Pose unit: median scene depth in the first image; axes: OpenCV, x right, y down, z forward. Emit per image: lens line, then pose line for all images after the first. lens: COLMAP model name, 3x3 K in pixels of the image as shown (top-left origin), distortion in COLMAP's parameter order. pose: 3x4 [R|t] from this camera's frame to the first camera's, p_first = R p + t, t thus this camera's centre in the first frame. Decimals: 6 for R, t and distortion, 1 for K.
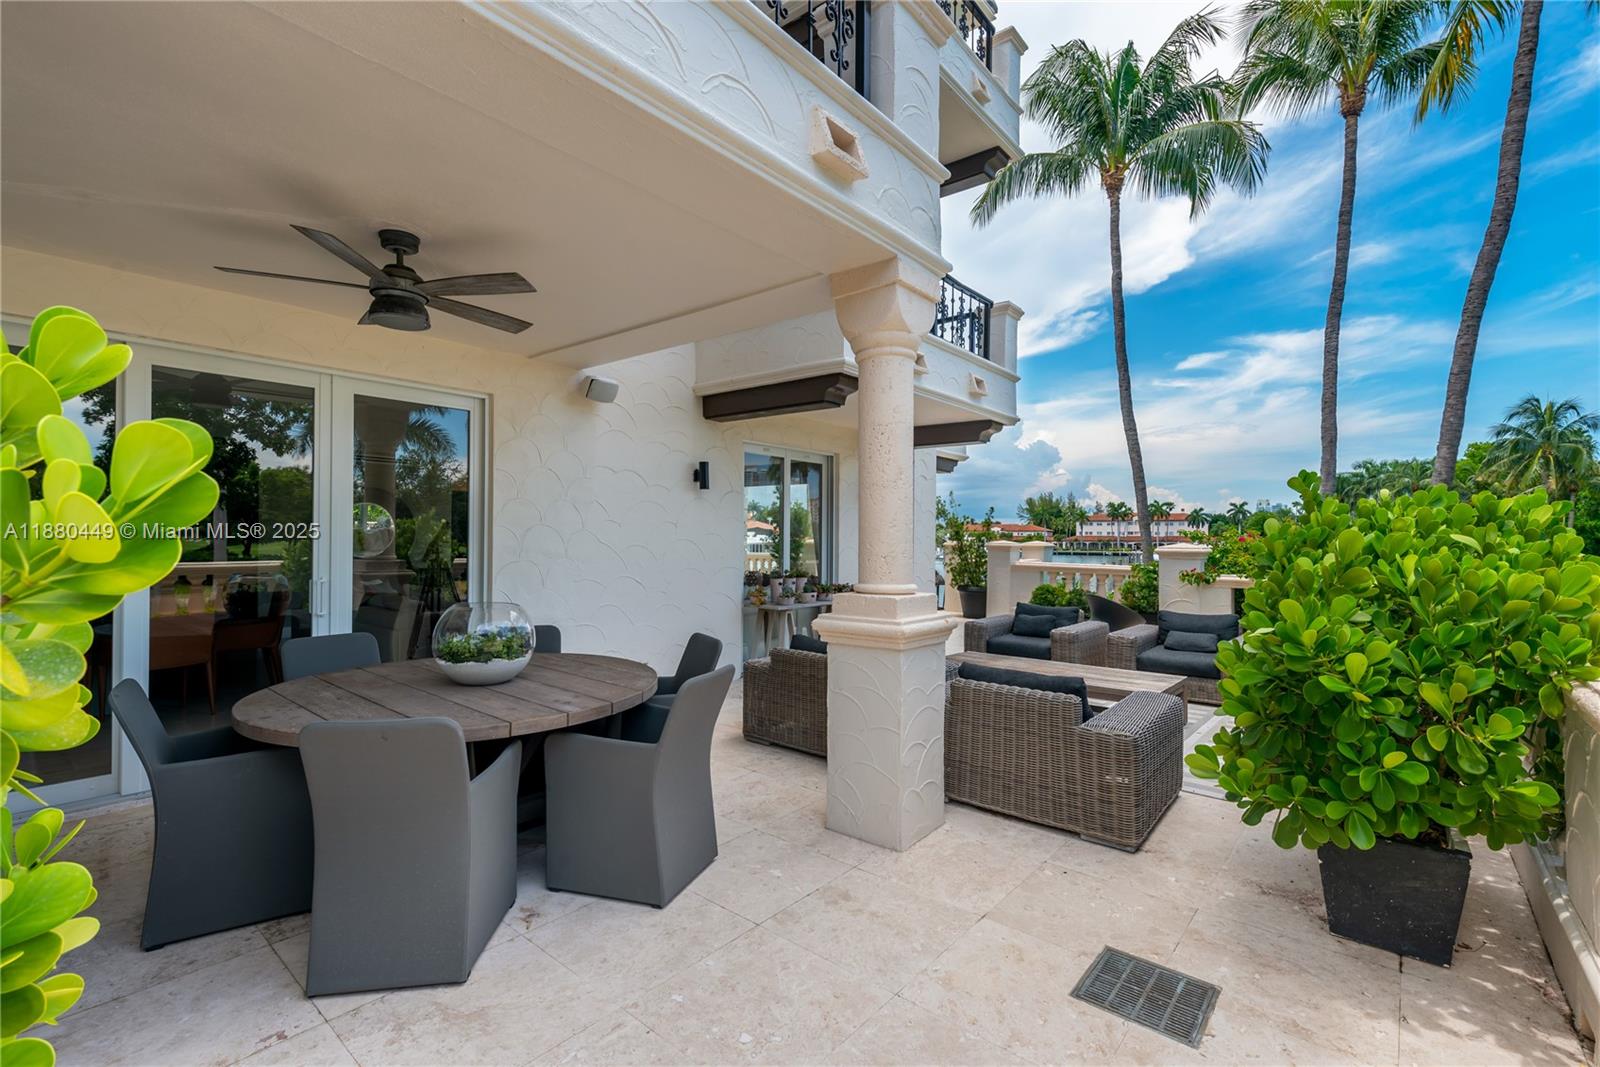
lens RADIAL K [[707.4, 0, 782.8], [0, 707.4, 540.4], [0, 0, 1]] dist [-0.010809, 0.001625]
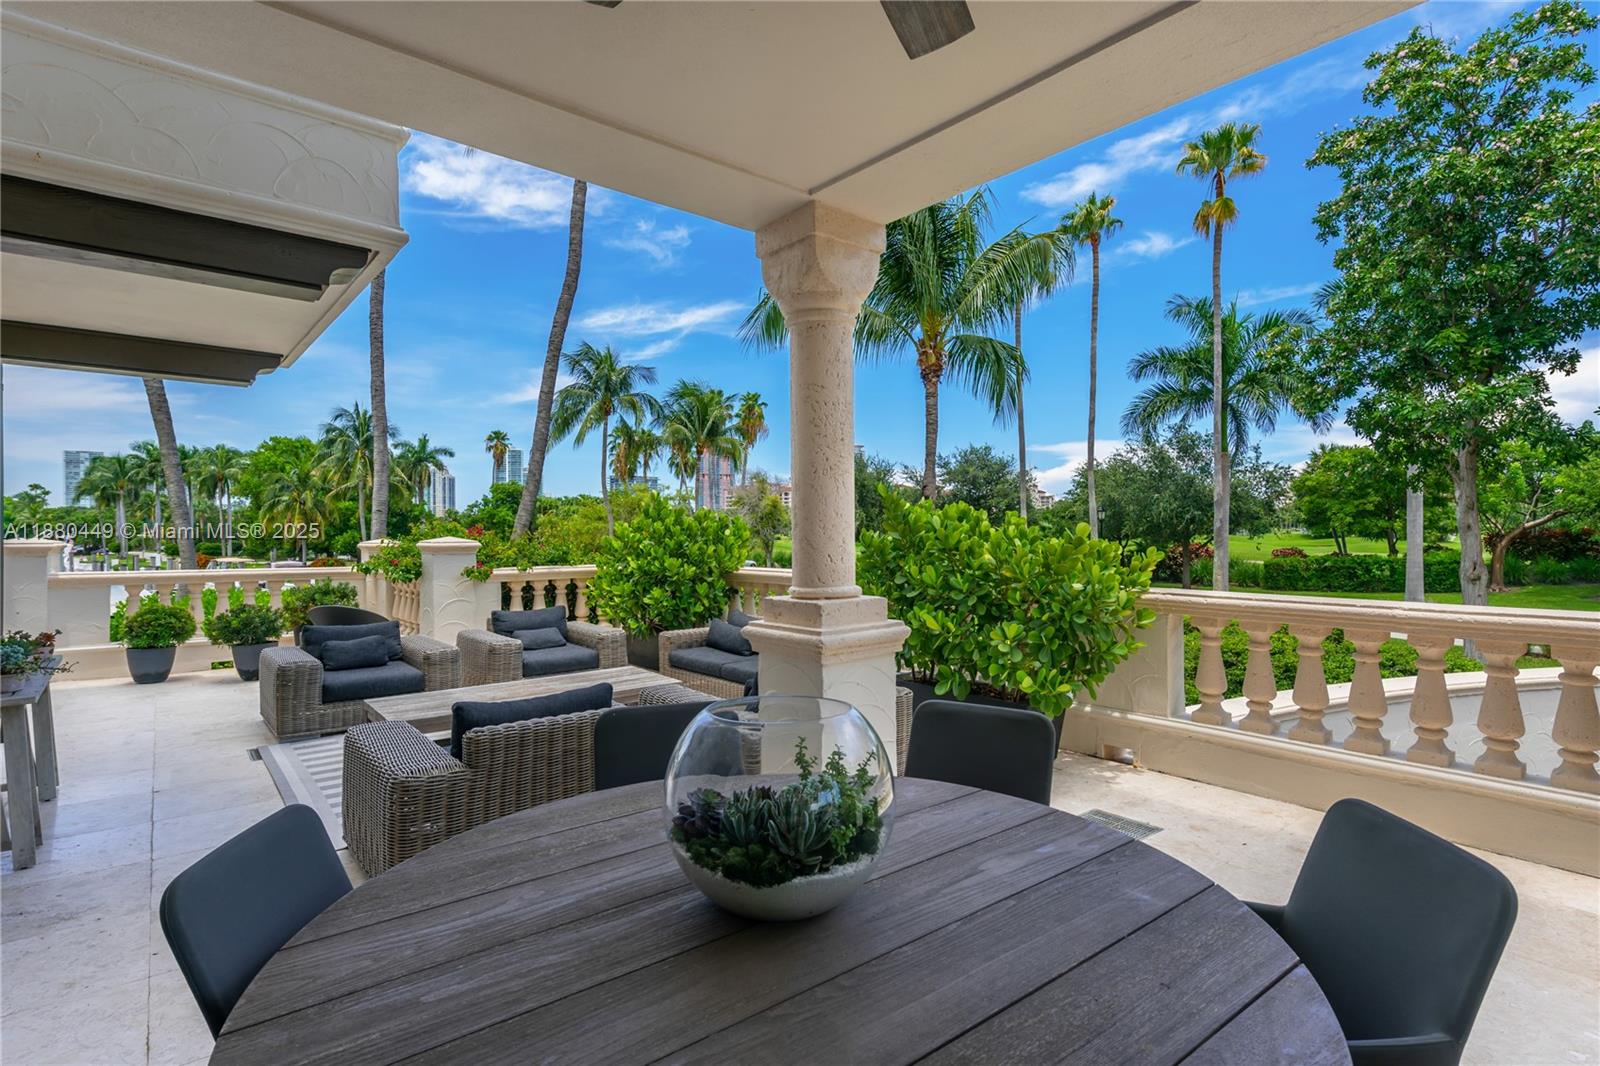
lens RADIAL K [[789.5, 0, 822.8], [0, 789.5, 516.8], [0, 0, 1]] dist [-0.002147, -0.000557]
pose [[0.135316, 0.008779, 0.990764, -0.237277], [0.010610, 0.999891, -0.010309, -0.004196], [-0.990746, 0.011907, 0.135208, 0.257588]]
